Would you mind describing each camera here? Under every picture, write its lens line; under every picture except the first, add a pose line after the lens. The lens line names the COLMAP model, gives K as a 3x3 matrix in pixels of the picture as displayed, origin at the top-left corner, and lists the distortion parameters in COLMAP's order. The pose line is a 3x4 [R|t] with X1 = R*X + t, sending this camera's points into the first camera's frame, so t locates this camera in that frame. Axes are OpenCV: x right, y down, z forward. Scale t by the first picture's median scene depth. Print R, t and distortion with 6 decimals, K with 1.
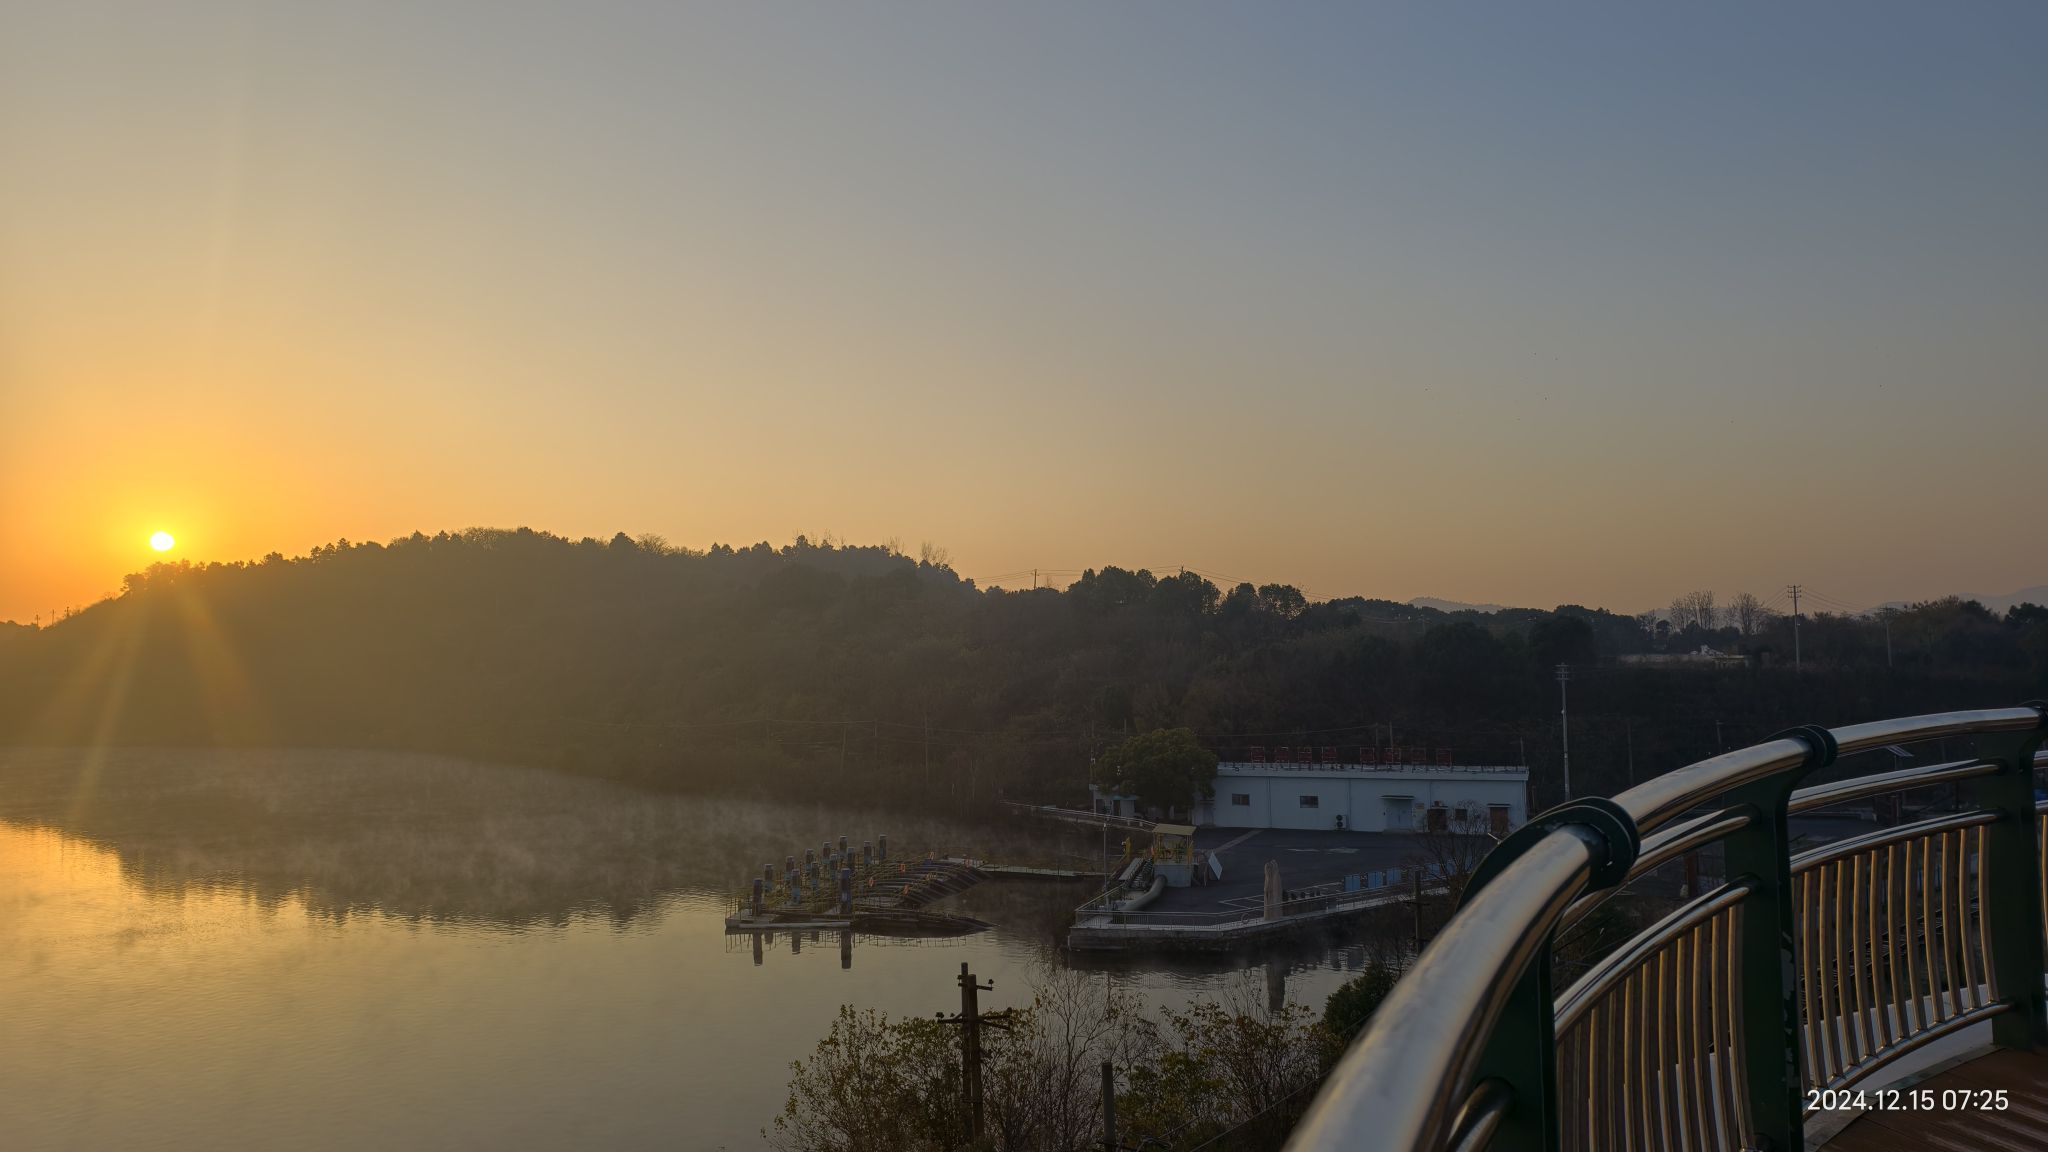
lens RADIAL K [[1369.6, 0, 1006.0], [0, 1369.6, 584.6], [0, 0, 1]] dist [0.047851, -0.030478]
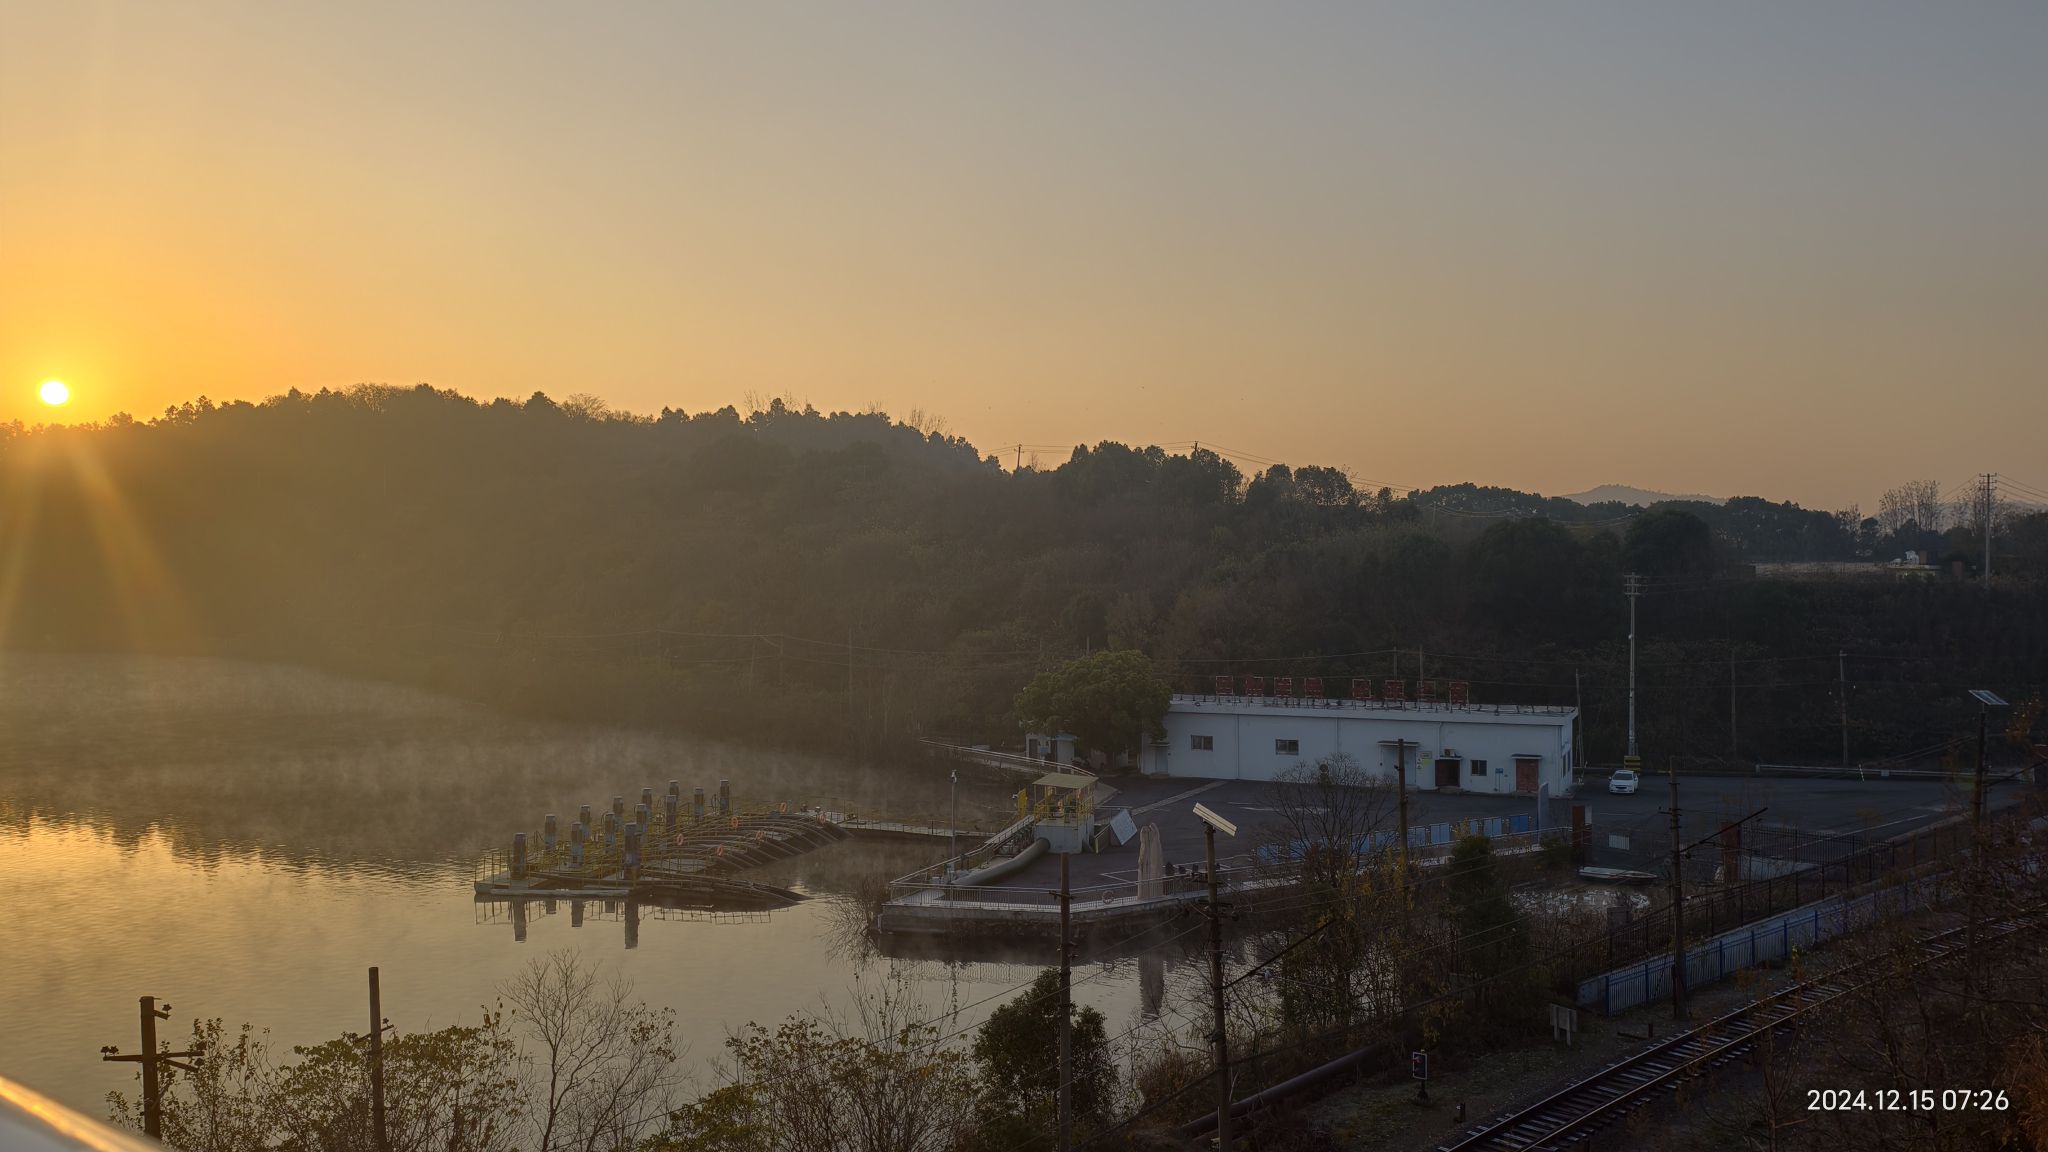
lens RADIAL K [[1719.5, 0, 1024.0], [0, 1719.5, 576.0], [0, 0, 1]] dist [0.040529, -0.006198]
pose [[0.998861, 0.013758, -0.045683, 0.107039], [-0.010741, 0.997786, 0.065638, -0.000864], [0.046484, -0.065073, 0.996797, 0.025869]]
